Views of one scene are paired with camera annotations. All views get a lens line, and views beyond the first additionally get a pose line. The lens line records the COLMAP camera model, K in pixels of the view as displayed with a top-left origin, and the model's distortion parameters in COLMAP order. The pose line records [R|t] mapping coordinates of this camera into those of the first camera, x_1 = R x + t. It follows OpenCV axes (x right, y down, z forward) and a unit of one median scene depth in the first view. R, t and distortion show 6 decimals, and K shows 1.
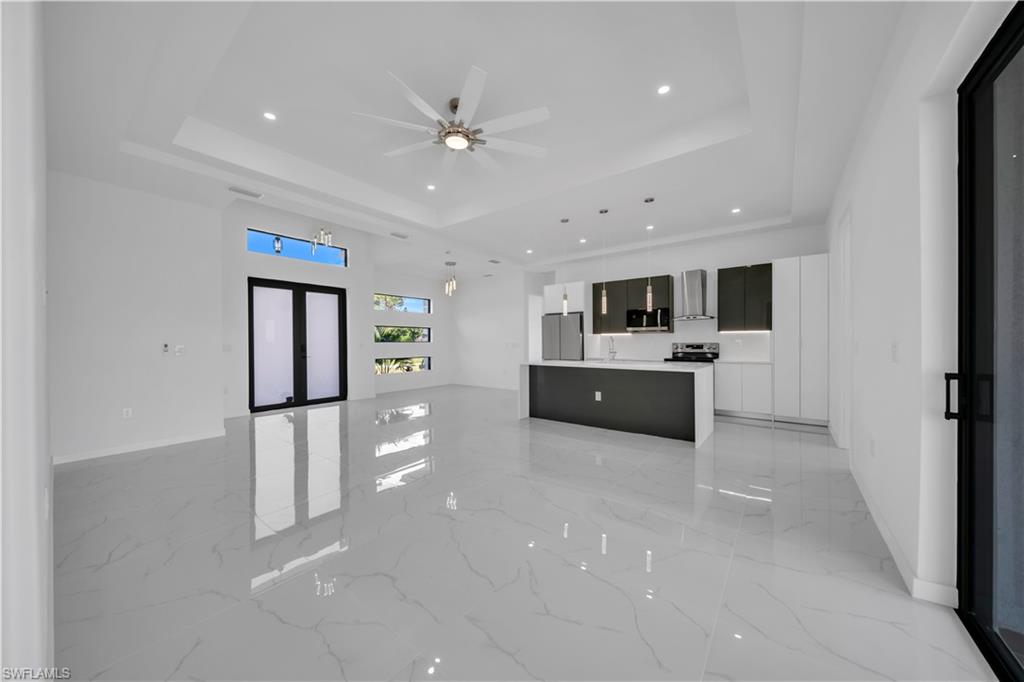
lens RADIAL K [[364.5, 0, 513.1], [0, 364.5, 342.4], [0, 0, 1]] dist [0.012888, 0.000036]
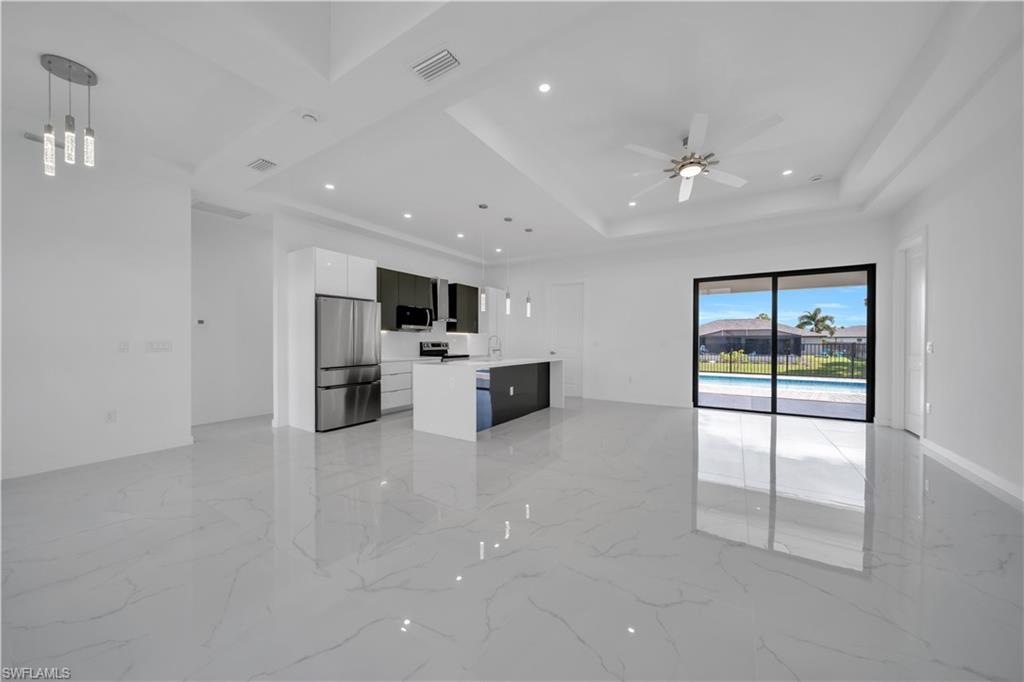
lens RADIAL K [[352.0, 0, 518.2], [0, 352.0, 343.3], [0, 0, 1]] dist [0.000408, 0.000013]
pose [[-0.104694, -0.004290, 0.994495, -0.595909], [0.002465, 0.999987, 0.004574, 0.001218], [-0.994501, 0.002930, -0.104682, 0.810517]]
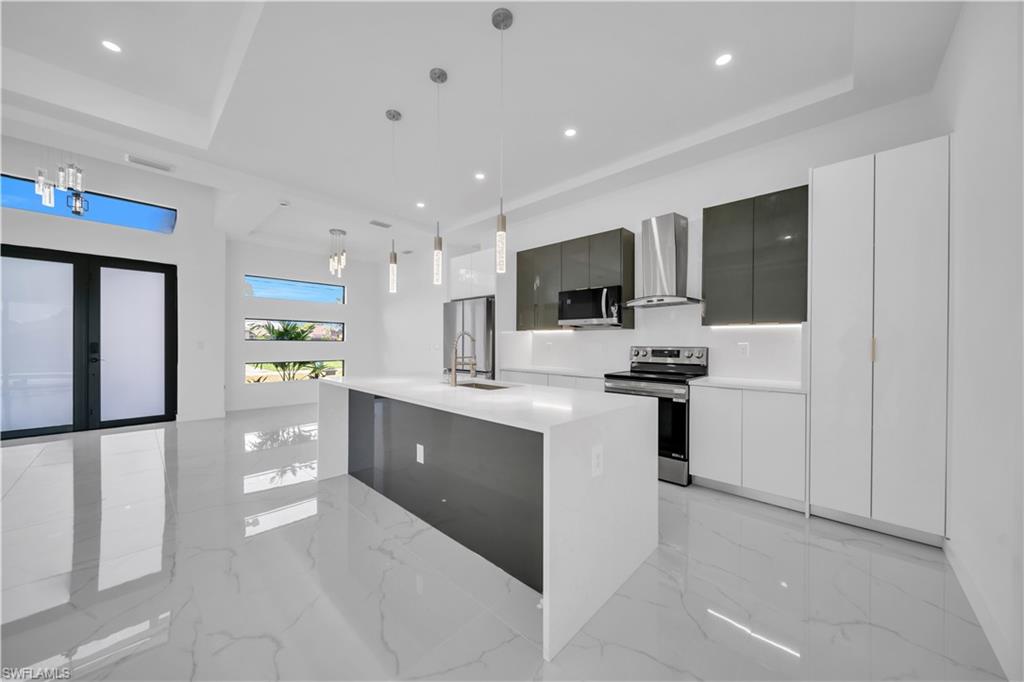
lens RADIAL K [[352.0, 0, 518.2], [0, 352.0, 343.3], [0, 0, 1]] dist [0.000408, 0.000013]
pose [[0.994876, 0.011050, -0.100493, 0.303908], [-0.011162, 0.999938, -0.000547, -0.000882], [0.100481, 0.001666, 0.994938, 0.407412]]
